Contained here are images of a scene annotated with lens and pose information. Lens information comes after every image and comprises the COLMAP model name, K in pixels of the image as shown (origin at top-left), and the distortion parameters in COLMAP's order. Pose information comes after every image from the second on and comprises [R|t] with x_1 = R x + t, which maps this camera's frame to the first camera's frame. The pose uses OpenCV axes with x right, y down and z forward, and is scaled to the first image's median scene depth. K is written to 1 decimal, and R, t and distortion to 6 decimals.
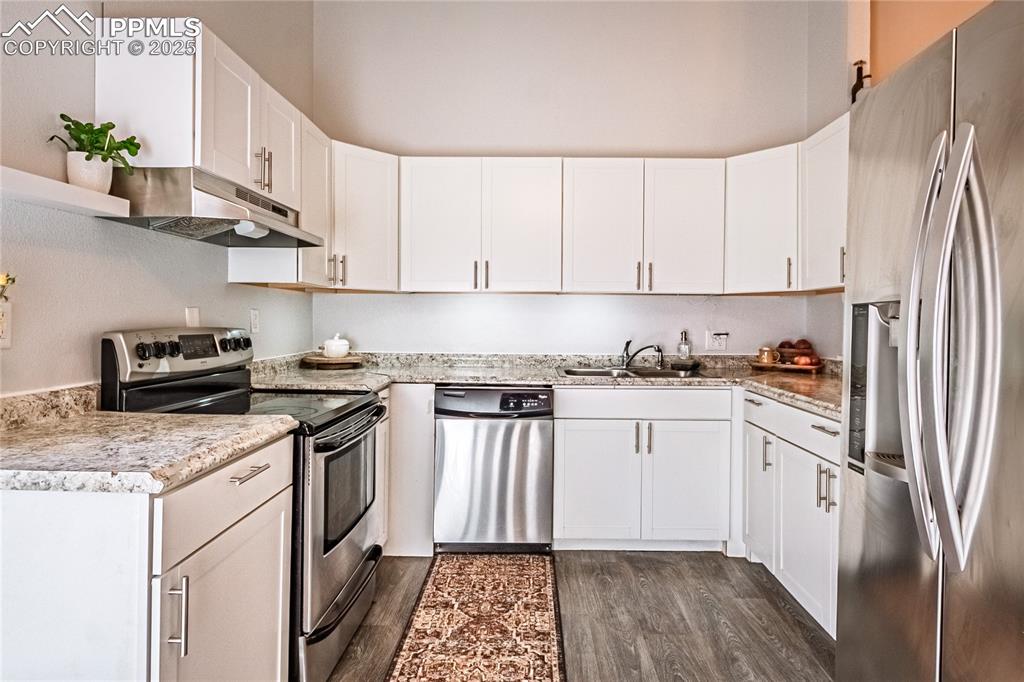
lens RADIAL K [[557.7, 0, 519.1], [0, 557.7, 324.5], [0, 0, 1]] dist [0.001404, -0.000915]
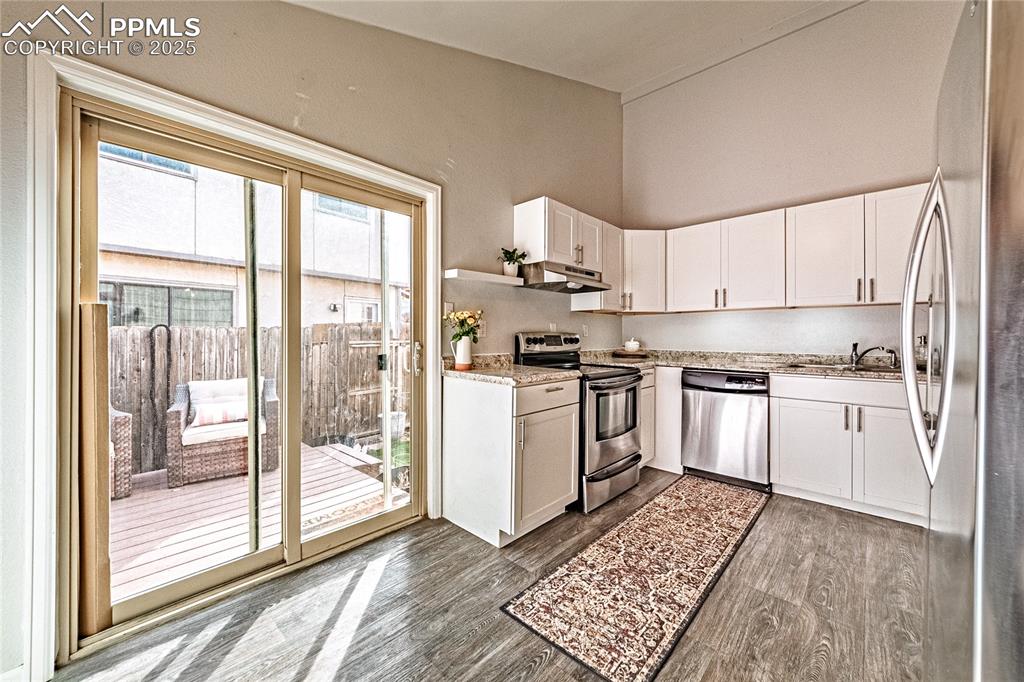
lens RADIAL K [[377.2, 0, 512.3], [0, 377.2, 338.2], [0, 0, 1]] dist [0.005061, -0.000550]
pose [[0.734000, -0.000477, -0.679149, 0.289921], [-0.003868, 0.999981, -0.004883, 0.035339], [0.679138, 0.006211, 0.733984, -0.178885]]
